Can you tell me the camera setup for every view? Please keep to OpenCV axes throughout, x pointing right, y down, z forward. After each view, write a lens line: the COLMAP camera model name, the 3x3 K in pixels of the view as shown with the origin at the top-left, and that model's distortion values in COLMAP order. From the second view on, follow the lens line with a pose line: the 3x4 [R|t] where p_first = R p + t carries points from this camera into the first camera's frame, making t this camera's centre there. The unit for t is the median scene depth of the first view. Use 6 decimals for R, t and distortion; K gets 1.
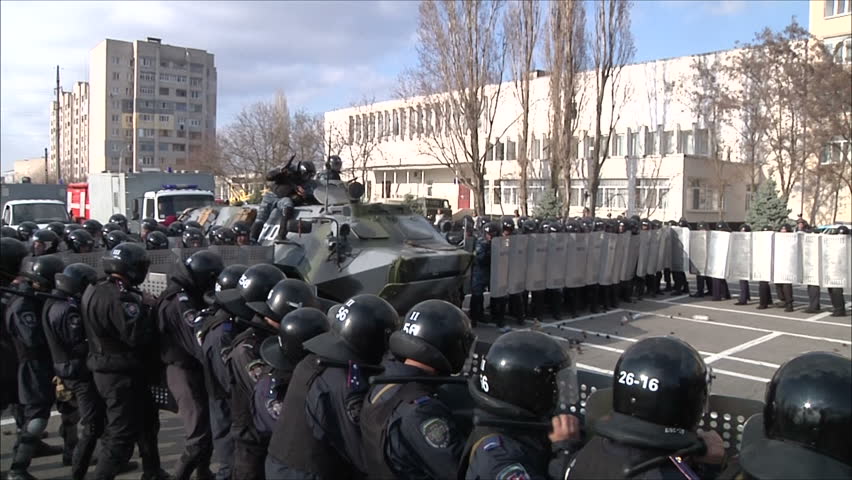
lens RADIAL K [[636.5, 0, 426.0], [0, 636.5, 240.0], [0, 0, 1]] dist [-0.201561, 0.137363]
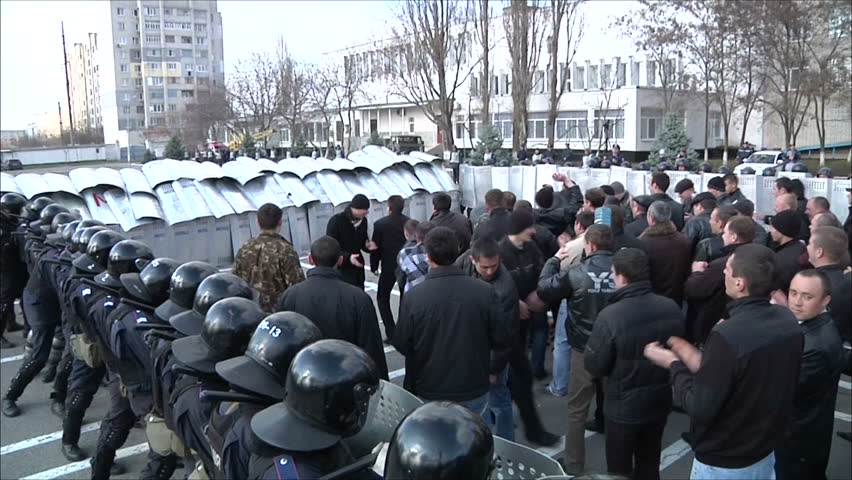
lens RADIAL K [[636.5, 0, 426.0], [0, 636.5, 240.0], [0, 0, 1]] dist [-0.201561, 0.137363]
pose [[0.998696, -0.031212, -0.040388, 0.055004], [0.035246, 0.994019, 0.103365, 0.000209], [0.036920, -0.104653, 0.993823, -0.047634]]
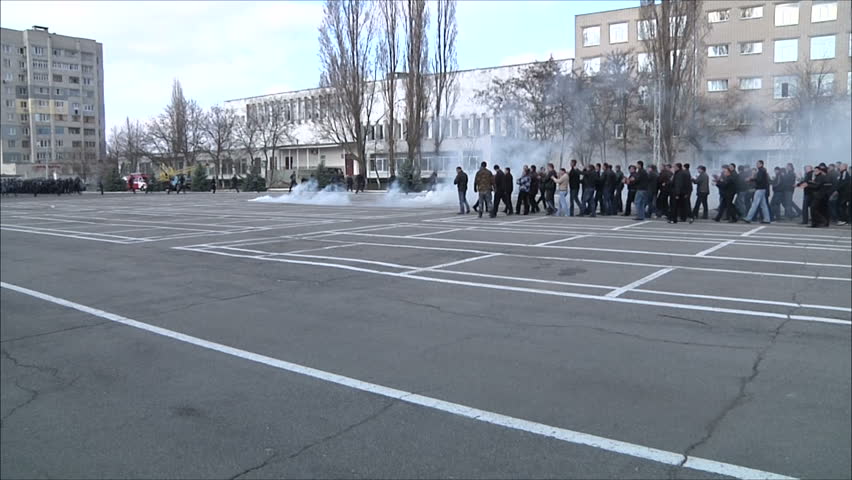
lens RADIAL K [[636.5, 0, 426.0], [0, 636.5, 240.0], [0, 0, 1]] dist [-0.201561, 0.137363]
pose [[0.976166, -0.045474, 0.212206, -0.062835], [0.036411, 0.998258, 0.046423, 0.028945], [-0.213948, -0.037590, 0.976122, -0.334110]]
